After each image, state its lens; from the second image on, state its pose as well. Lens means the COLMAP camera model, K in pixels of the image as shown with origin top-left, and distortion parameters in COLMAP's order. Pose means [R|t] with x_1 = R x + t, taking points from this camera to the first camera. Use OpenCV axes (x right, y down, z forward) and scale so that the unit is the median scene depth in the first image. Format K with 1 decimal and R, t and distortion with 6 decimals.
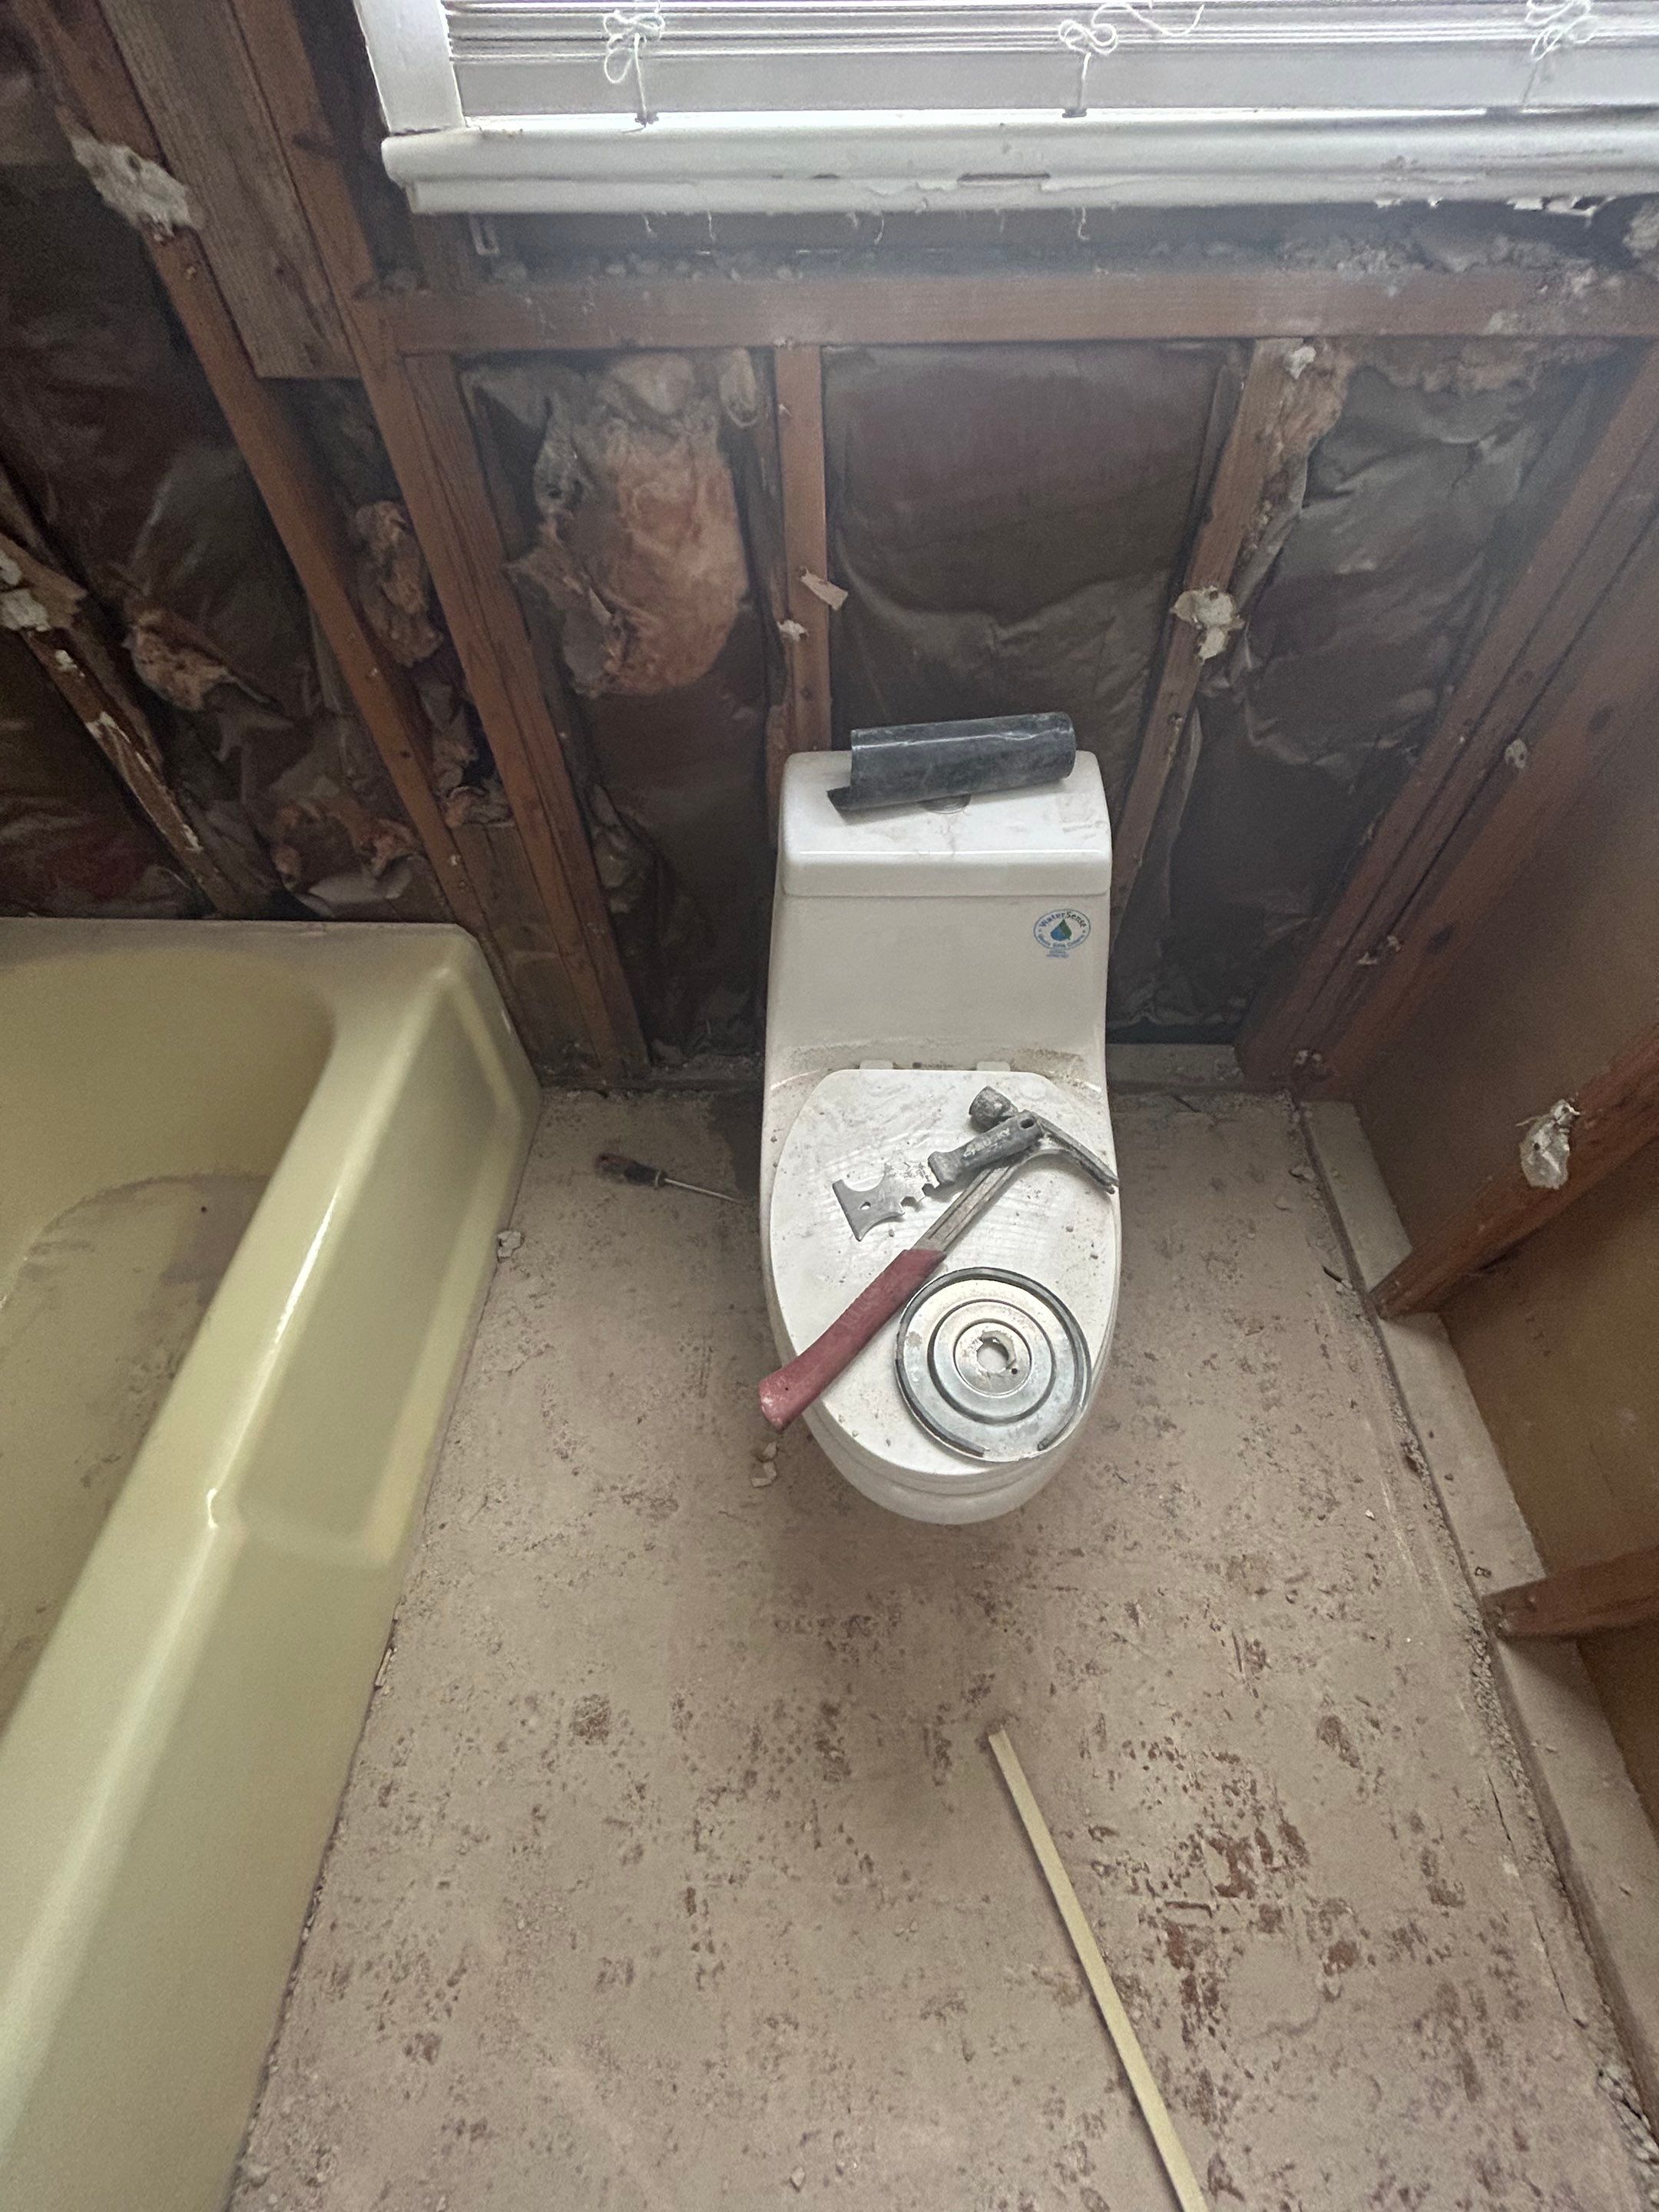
lens RADIAL K [[885.4, 0, 835.5], [0, 885.4, 1110.3], [0, 0, 1]] dist [-0.001050, 0.001526]
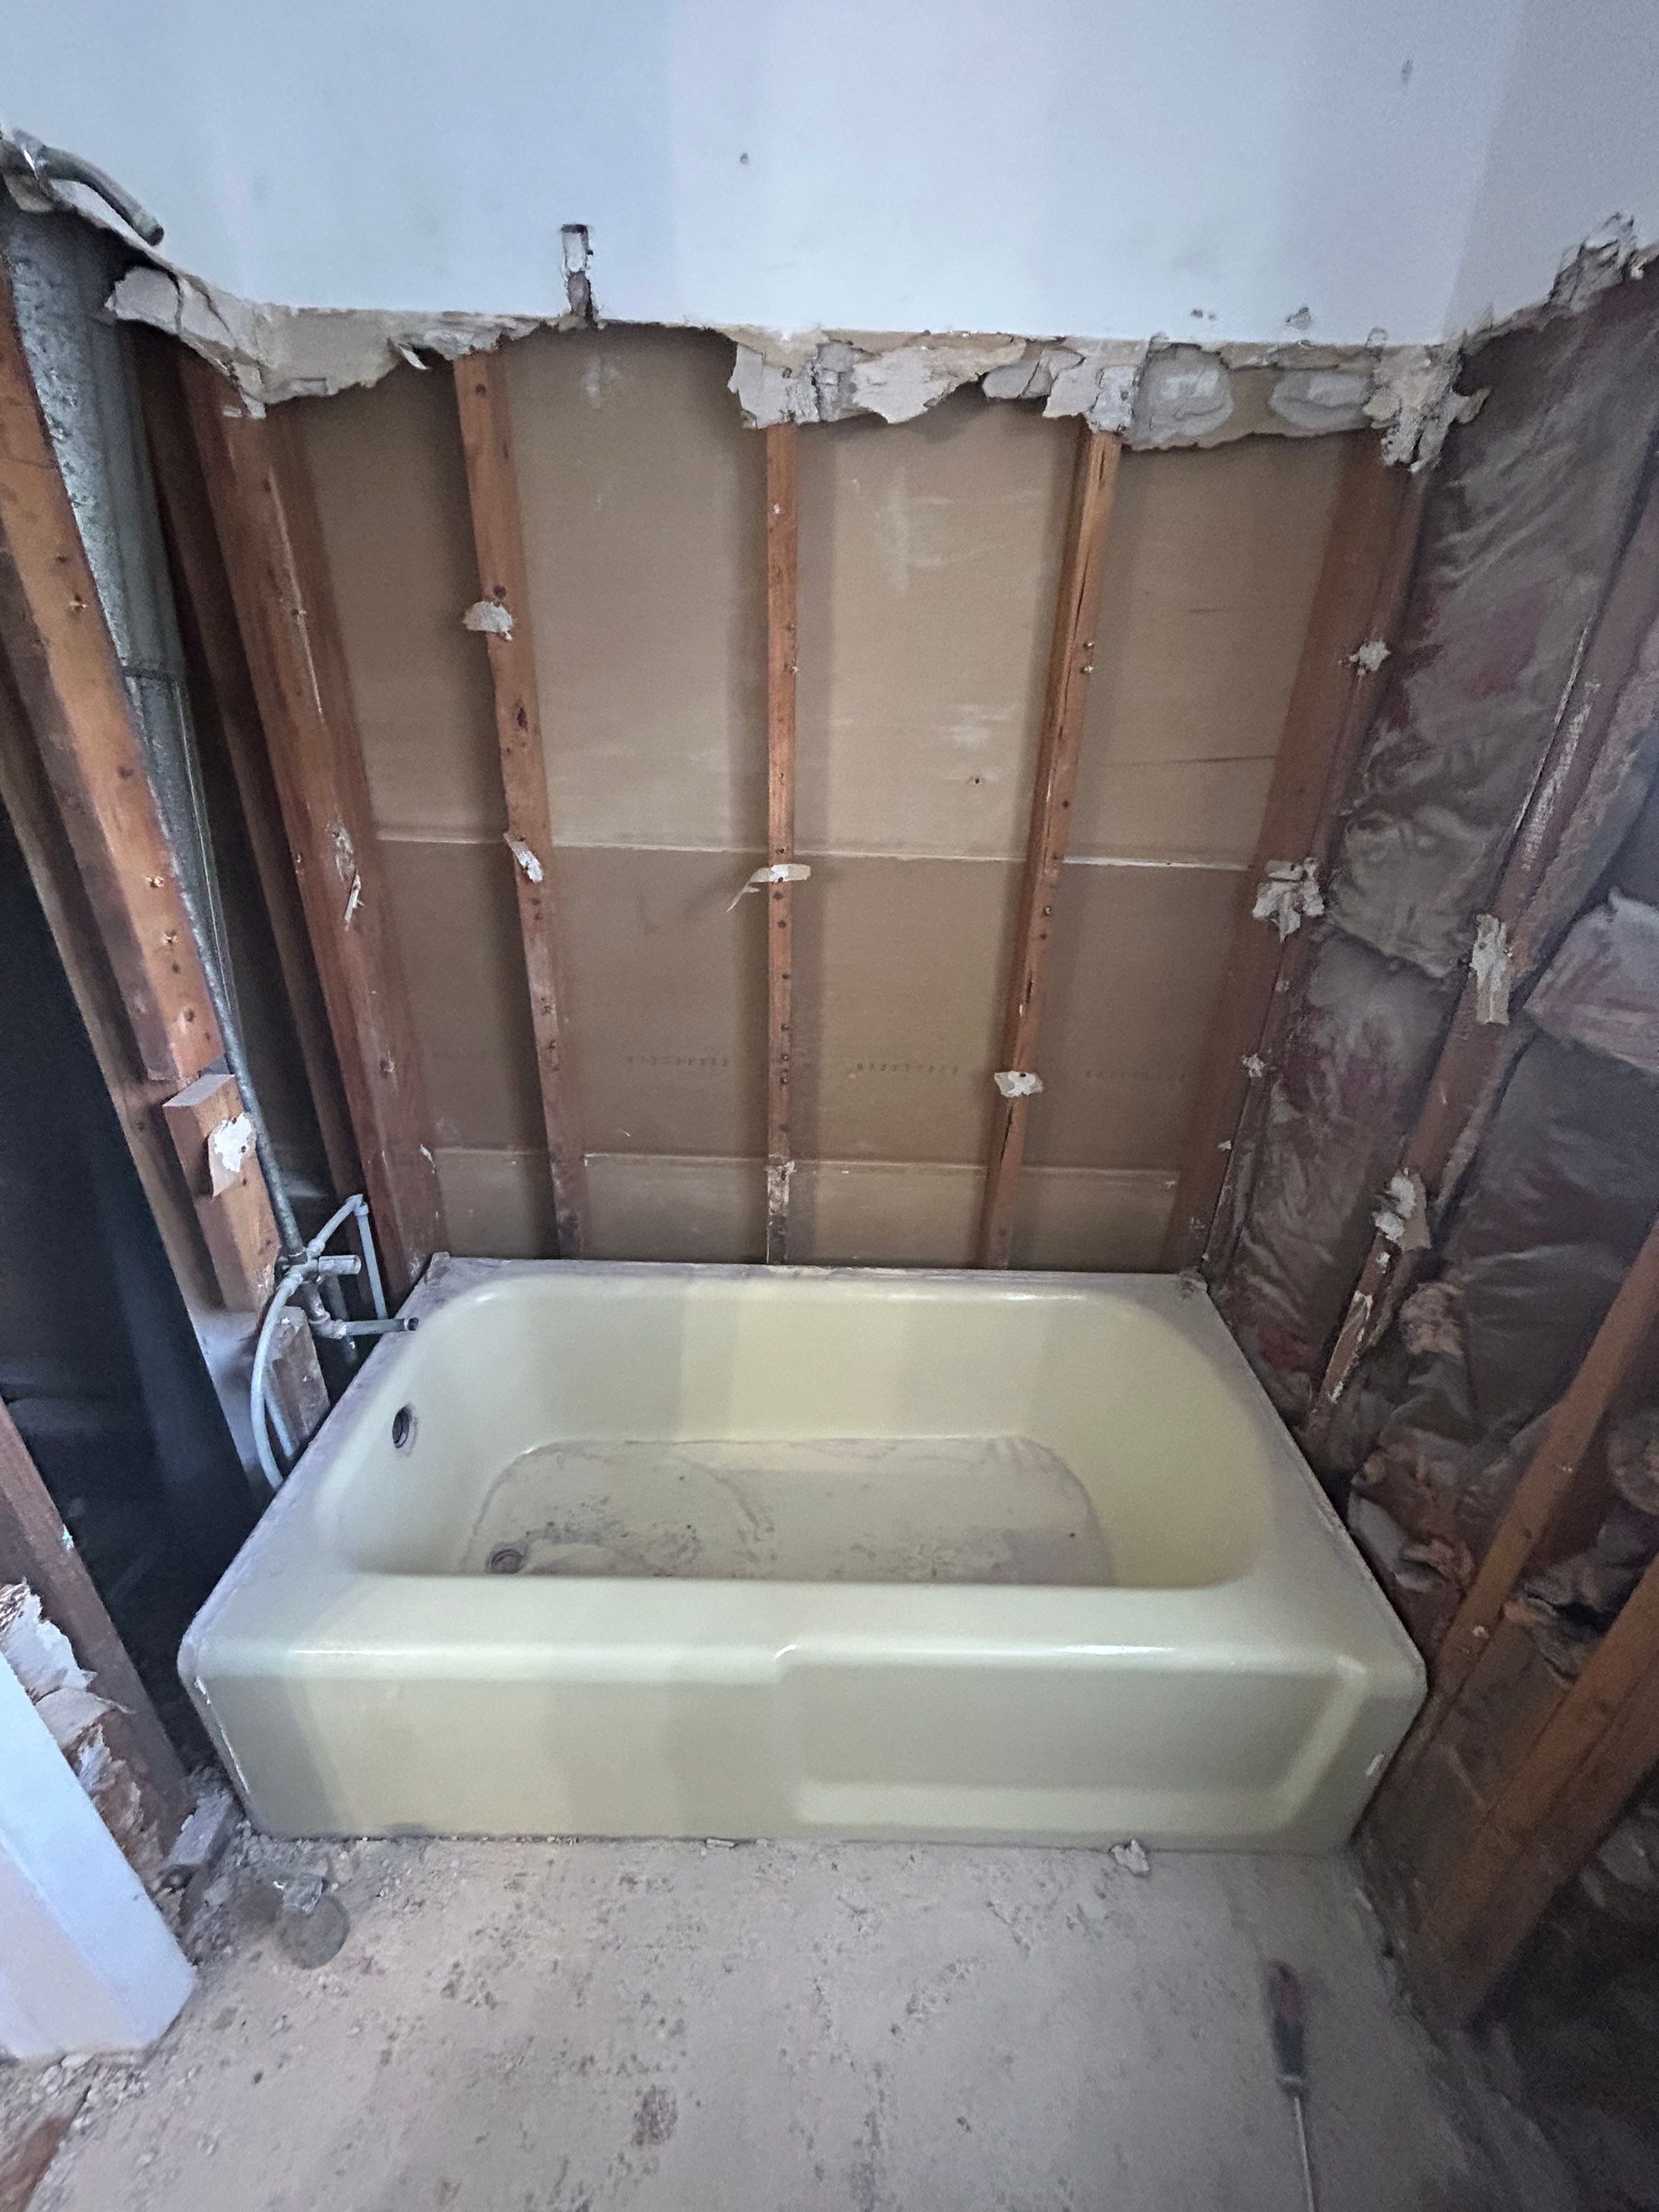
lens RADIAL K [[885.4, 0, 824.2], [0, 885.4, 1113.2], [0, 0, 1]] dist [-0.001050, 0.001526]
pose [[0.022628, 0.444928, -0.895280, 0.068662], [-0.812469, 0.530011, 0.242865, -0.178199], [0.582566, 0.721892, 0.373483, -0.027878]]
